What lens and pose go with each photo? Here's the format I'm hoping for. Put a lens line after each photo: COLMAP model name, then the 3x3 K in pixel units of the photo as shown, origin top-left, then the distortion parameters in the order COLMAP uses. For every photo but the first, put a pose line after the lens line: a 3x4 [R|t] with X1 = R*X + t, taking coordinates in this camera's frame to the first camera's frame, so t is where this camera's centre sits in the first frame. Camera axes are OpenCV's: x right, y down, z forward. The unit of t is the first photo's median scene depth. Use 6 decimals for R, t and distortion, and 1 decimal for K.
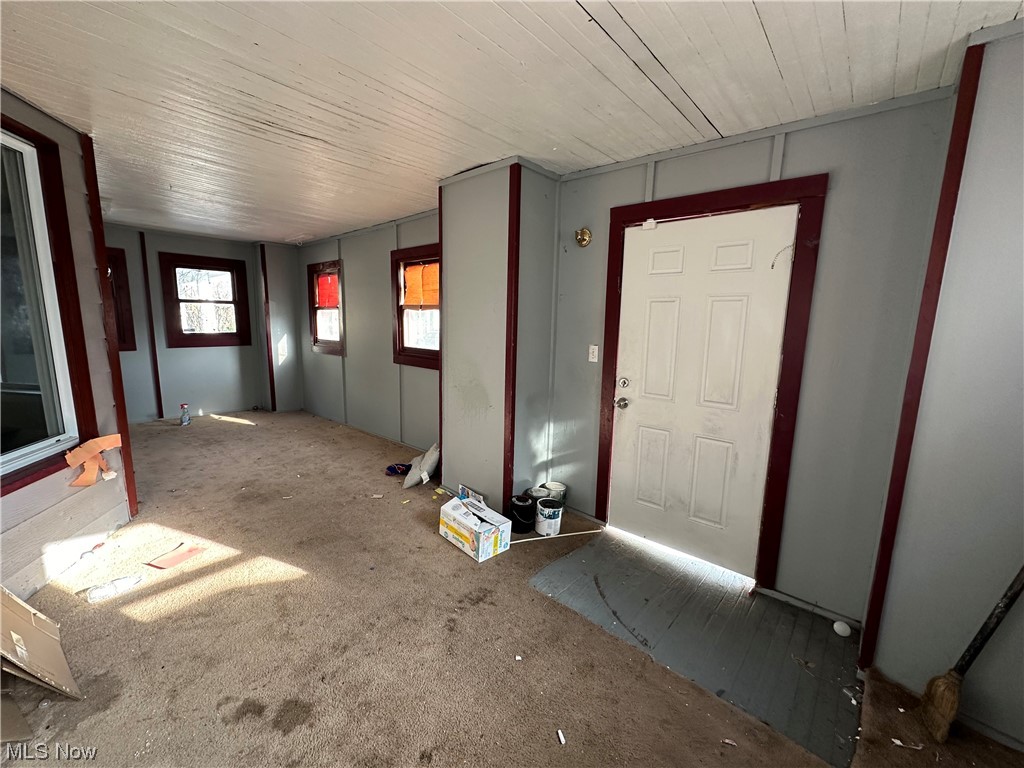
lens RADIAL K [[407.6, 0, 516.1], [0, 407.6, 387.1], [0, 0, 1]] dist [-0.003730, 0.000560]
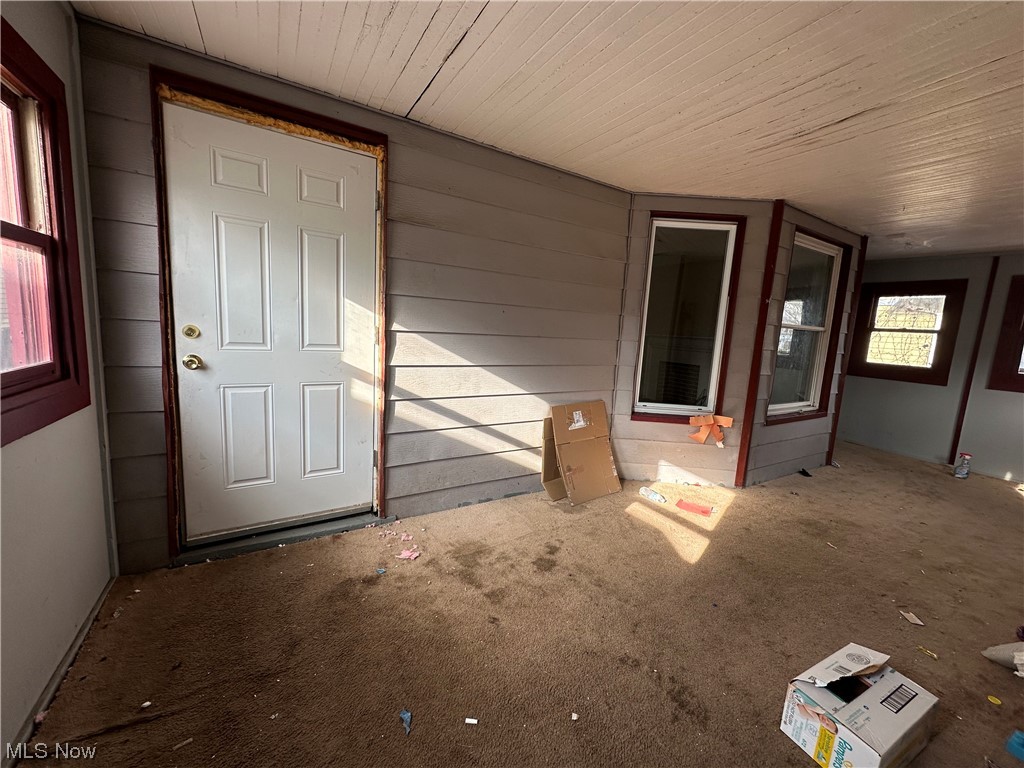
lens RADIAL K [[407.6, 0, 521.3], [0, 407.6, 379.2], [0, 0, 1]] dist [-0.003730, 0.000560]
pose [[-0.297852, 0.083779, -0.950929, 0.518902], [-0.222146, 0.962711, 0.154398, -0.068563], [0.928405, 0.257233, -0.268134, 0.635551]]
